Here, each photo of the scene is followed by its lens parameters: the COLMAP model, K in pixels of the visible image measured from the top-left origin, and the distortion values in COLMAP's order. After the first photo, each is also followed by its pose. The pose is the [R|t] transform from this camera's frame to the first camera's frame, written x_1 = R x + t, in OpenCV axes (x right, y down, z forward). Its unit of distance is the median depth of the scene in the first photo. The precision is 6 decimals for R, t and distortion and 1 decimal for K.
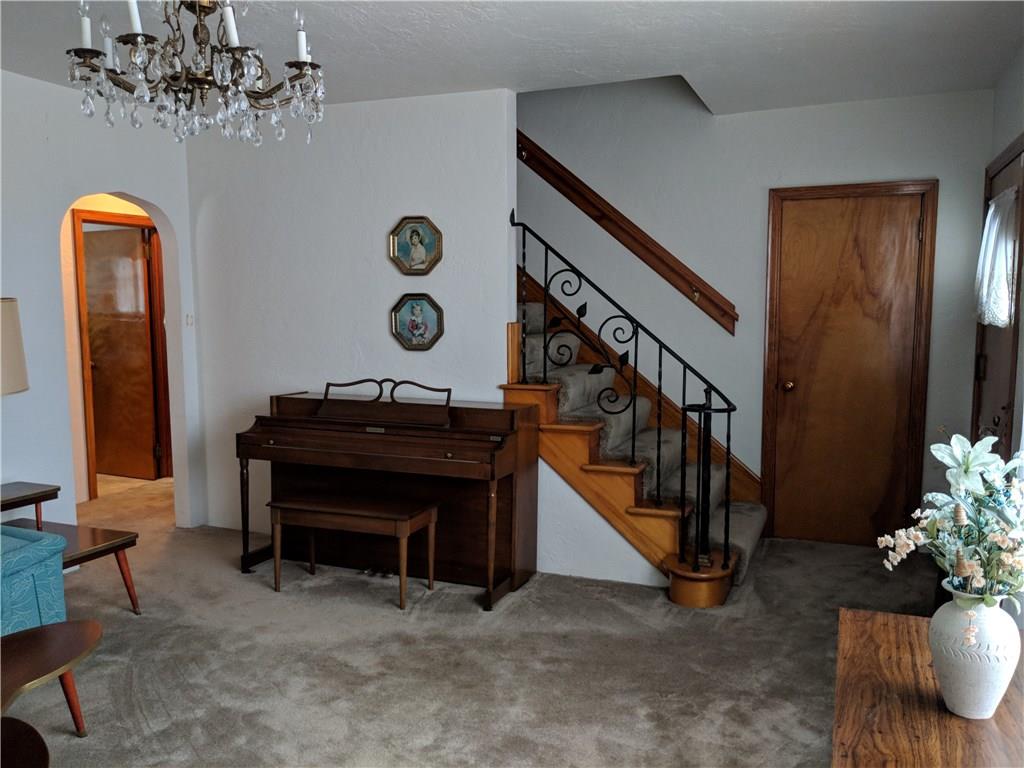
lens RADIAL K [[817.3, 0, 512.7], [0, 817.3, 384.9], [0, 0, 1]] dist [-0.005051, -0.010416]
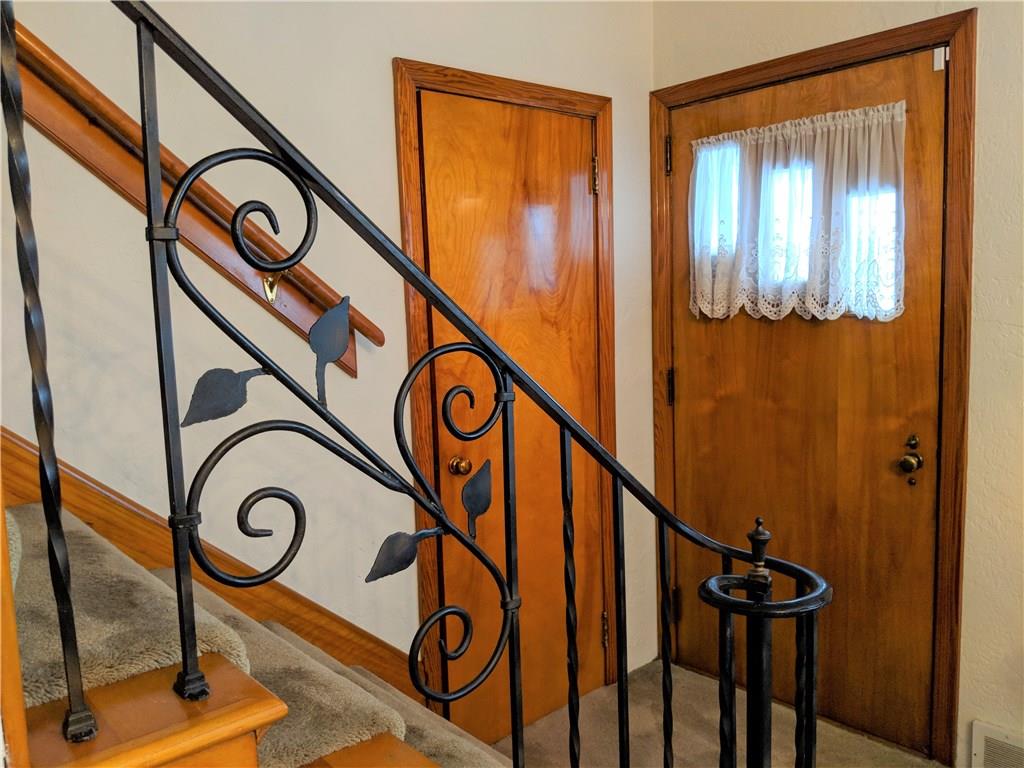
lens RADIAL K [[817.3, 0, 510.7], [0, 817.3, 384.9], [0, 0, 1]] dist [-0.005051, -0.010416]
pose [[0.441500, -0.109077, 0.890606, -0.105723], [0.124392, 0.990439, 0.059640, -0.083477], [-0.888597, 0.084453, 0.450847, 0.845563]]
